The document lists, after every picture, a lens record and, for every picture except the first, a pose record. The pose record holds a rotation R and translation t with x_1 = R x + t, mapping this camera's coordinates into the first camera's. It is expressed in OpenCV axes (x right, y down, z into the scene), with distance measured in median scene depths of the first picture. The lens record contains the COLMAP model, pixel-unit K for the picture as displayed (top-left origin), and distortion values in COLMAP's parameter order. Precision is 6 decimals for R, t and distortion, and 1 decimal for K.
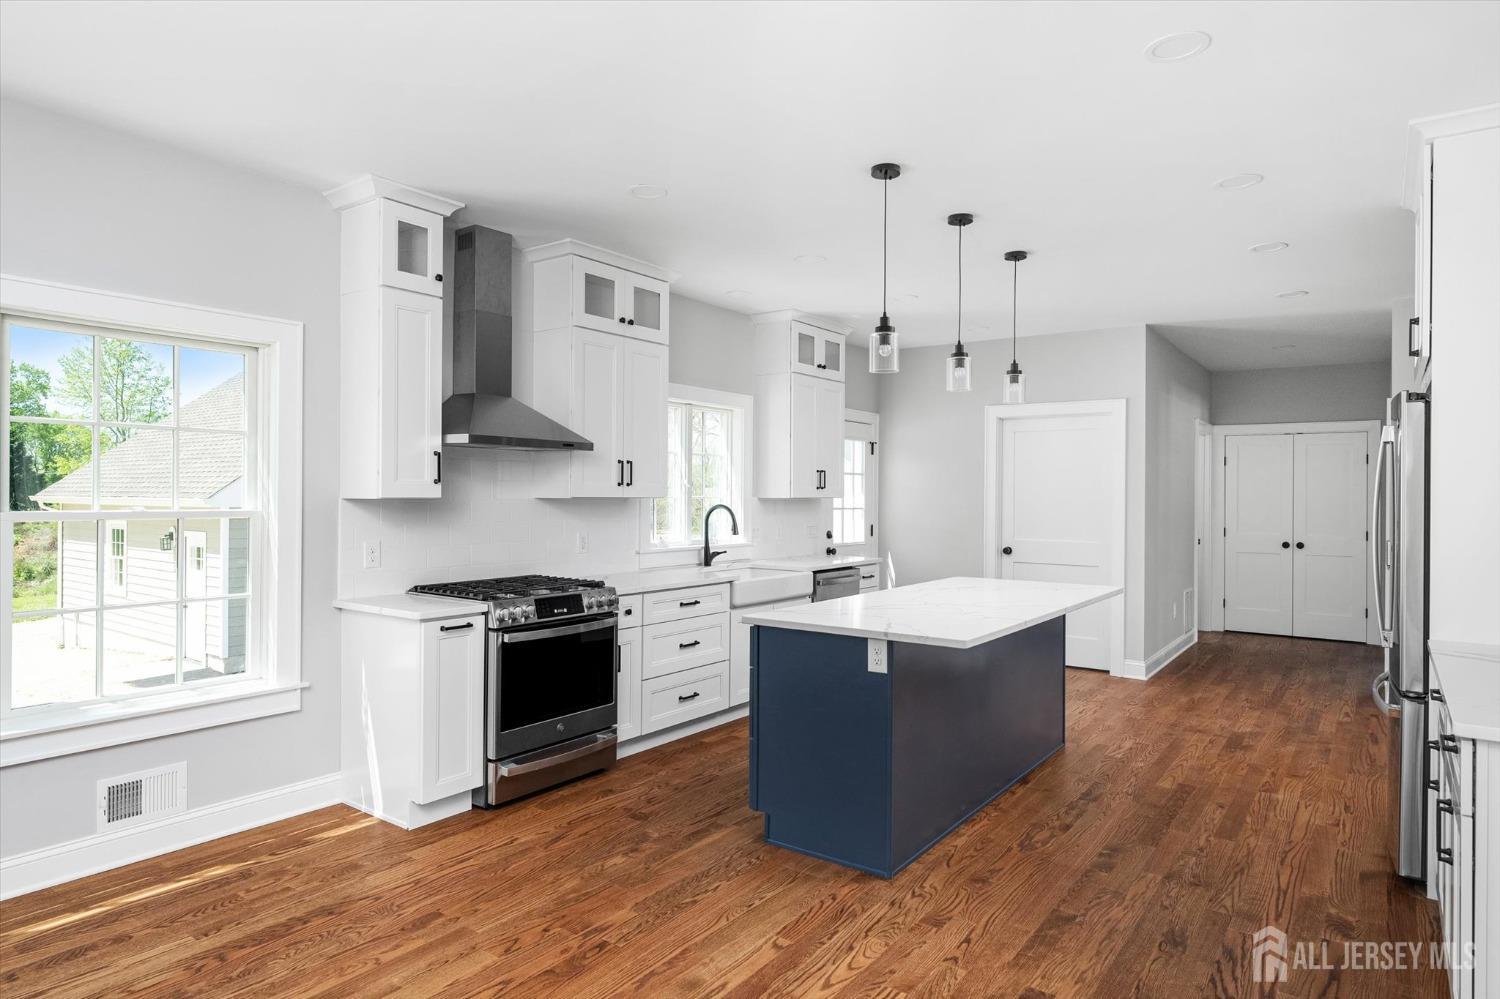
lens RADIAL K [[845.1, 0, 731.1], [0, 845.1, 495.0], [0, 0, 1]] dist [0.004675, 0.001099]
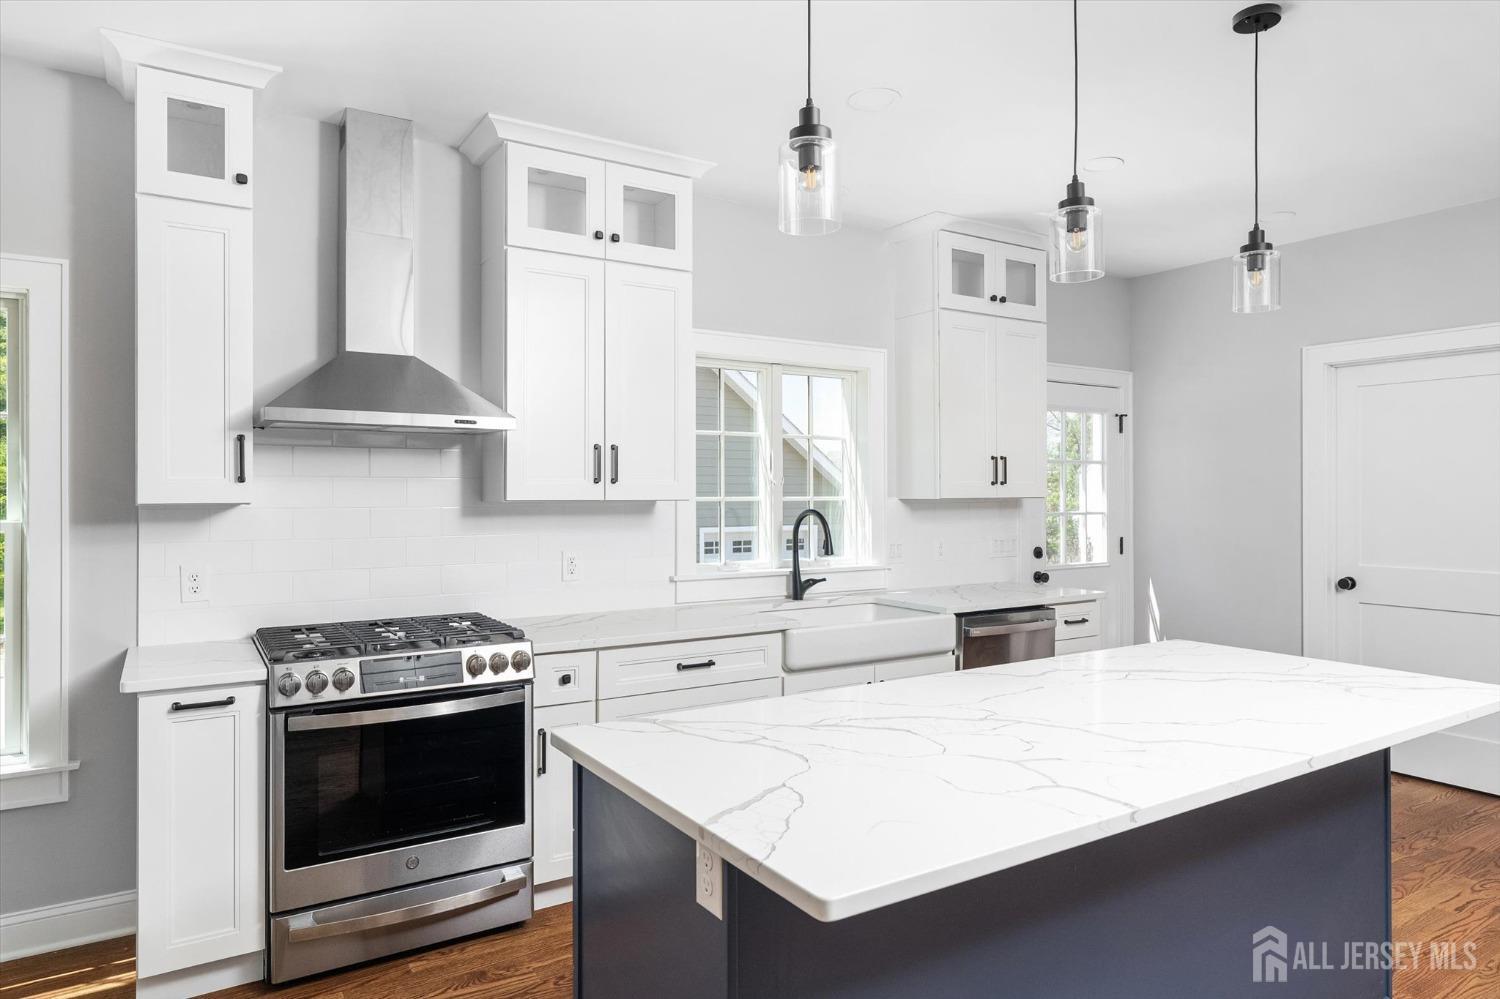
lens RADIAL K [[960.7, 0, 798.1], [0, 960.7, 486.7], [0, 0, 1]] dist [0.004345, -0.011037]
pose [[0.952116, -0.009817, -0.305580, 0.213280], [0.007252, 0.999928, -0.009529, 0.000086], [0.305652, 0.006857, 0.952119, 0.276584]]
